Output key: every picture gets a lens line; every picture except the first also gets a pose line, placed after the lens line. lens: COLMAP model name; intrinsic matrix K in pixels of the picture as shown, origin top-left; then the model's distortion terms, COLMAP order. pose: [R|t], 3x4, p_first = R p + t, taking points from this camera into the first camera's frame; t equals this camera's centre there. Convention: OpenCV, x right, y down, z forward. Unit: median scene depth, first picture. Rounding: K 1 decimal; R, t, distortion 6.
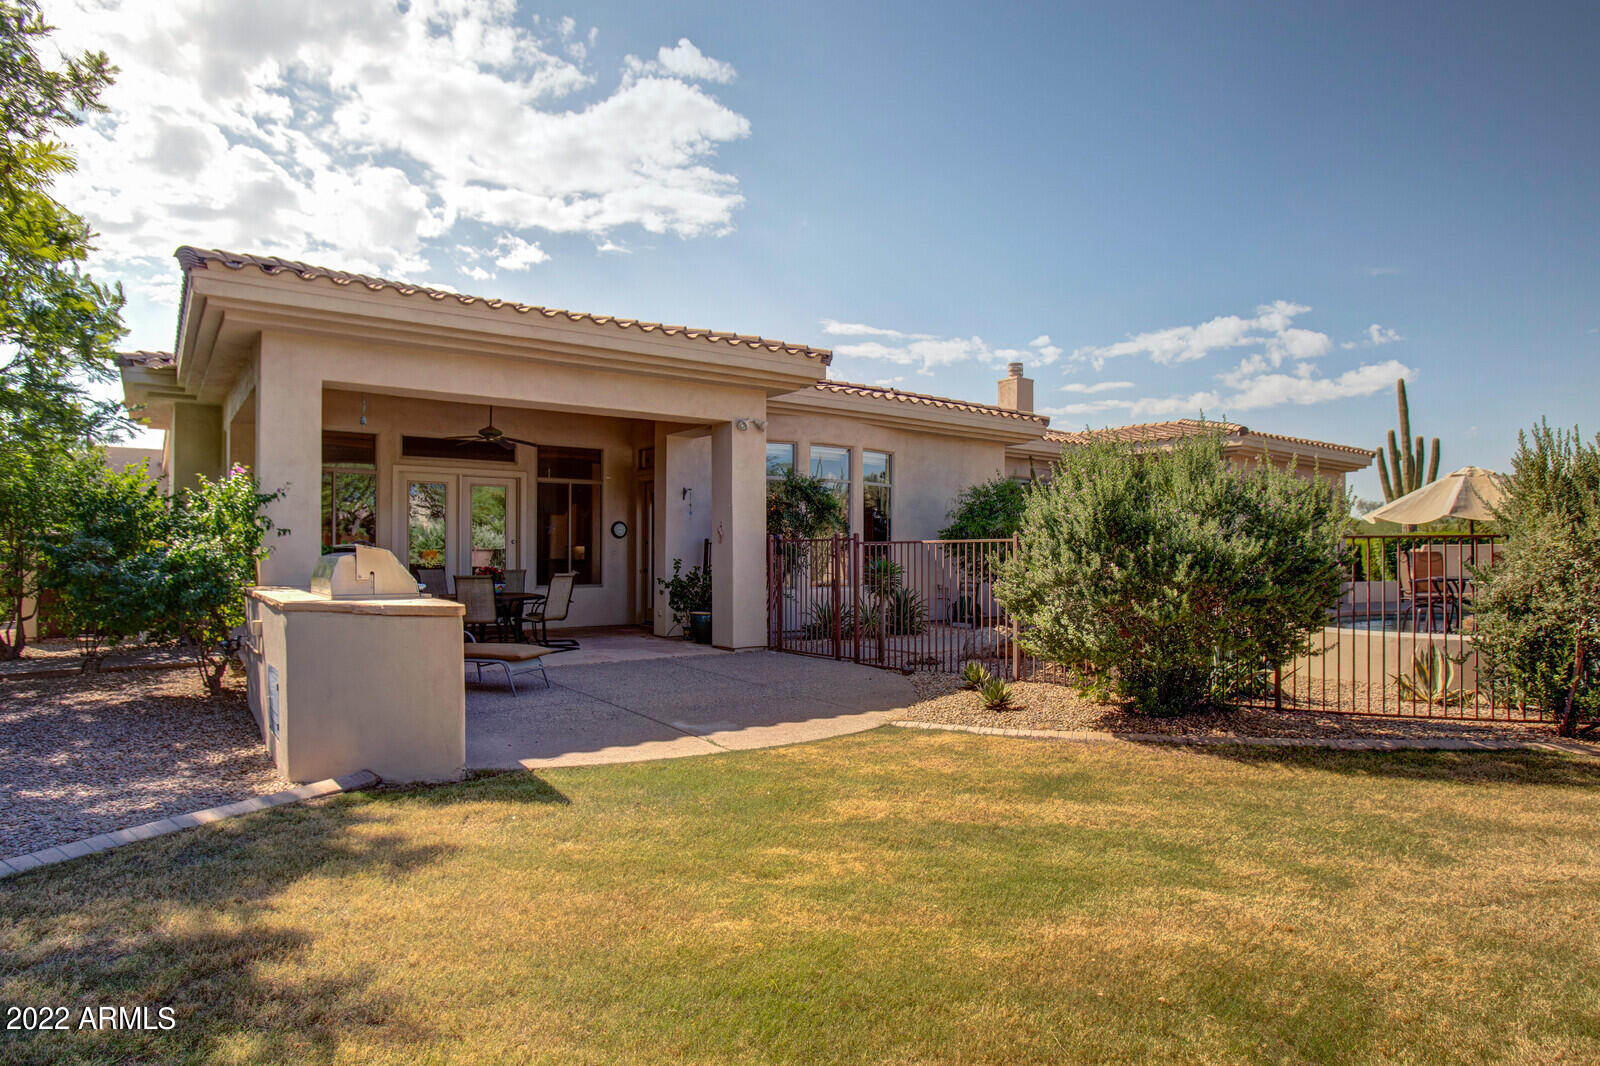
lens RADIAL K [[890.8, 0, 809.4], [0, 890.8, 541.0], [0, 0, 1]] dist [-0.016492, 0.001277]
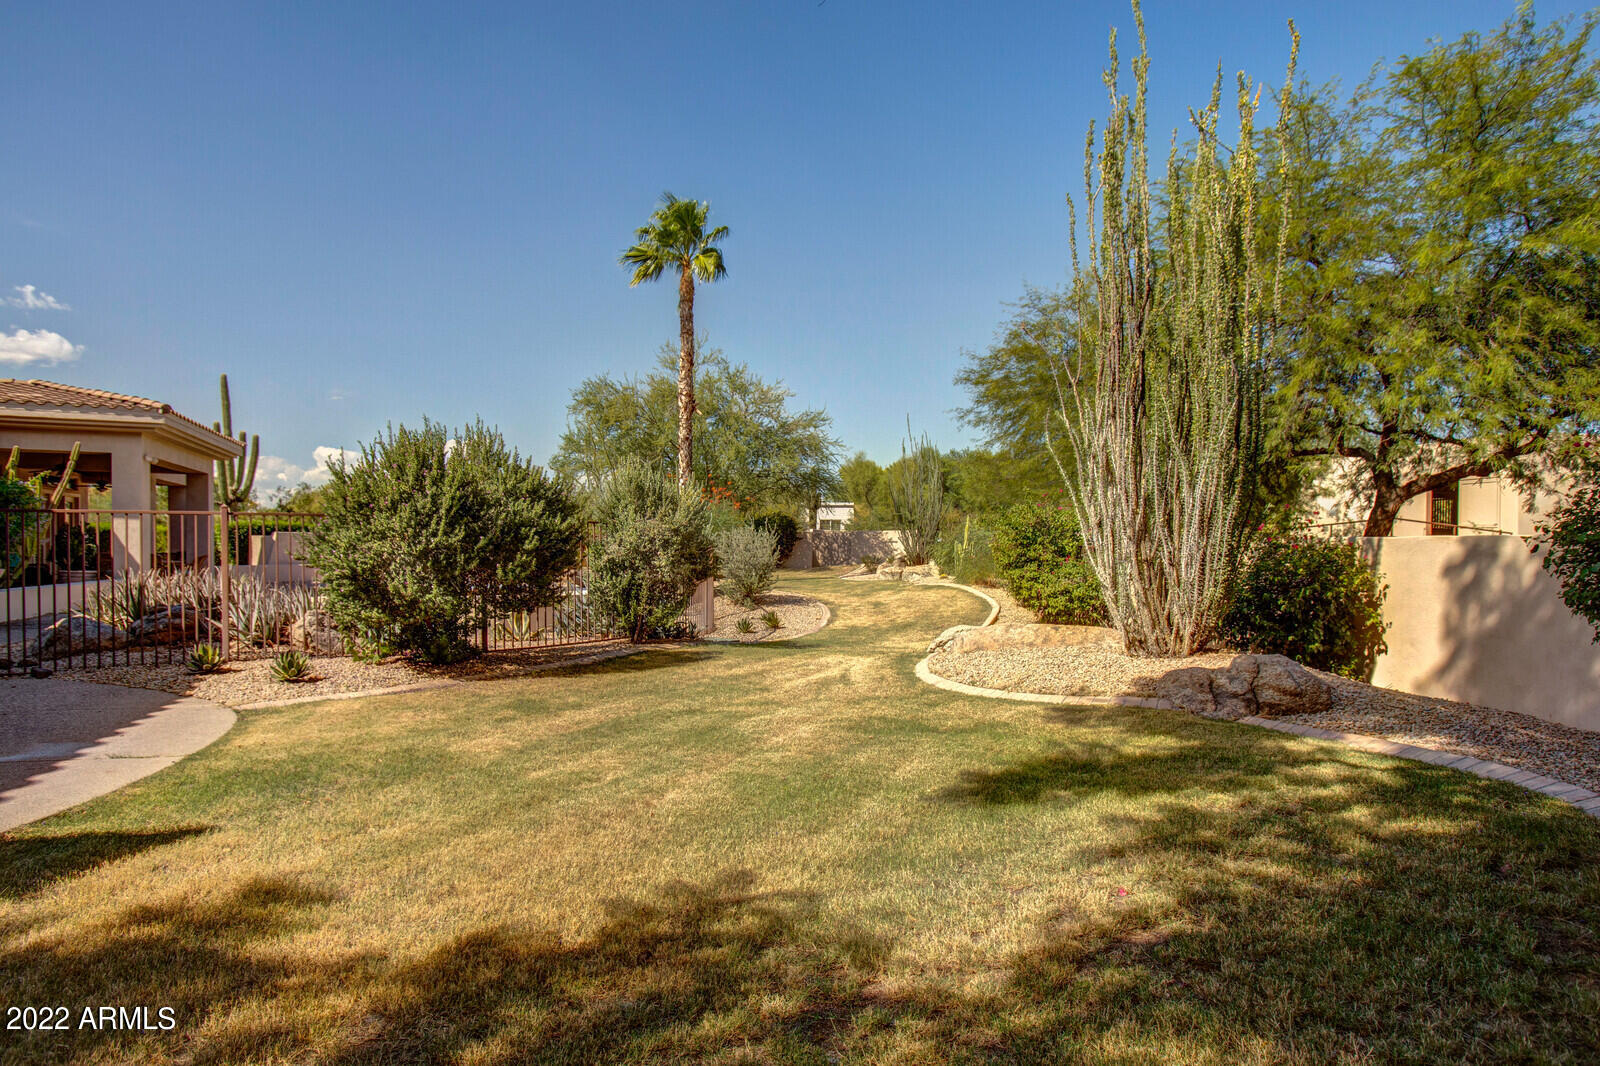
lens RADIAL K [[890.8, 0, 798.2], [0, 890.8, 541.6], [0, 0, 1]] dist [-0.016492, 0.001277]
pose [[0.276346, 0.012204, 0.960981, -0.891857], [-0.026120, 0.999645, -0.005184, 0.026645], [-0.960703, -0.023668, 0.276566, 0.280267]]
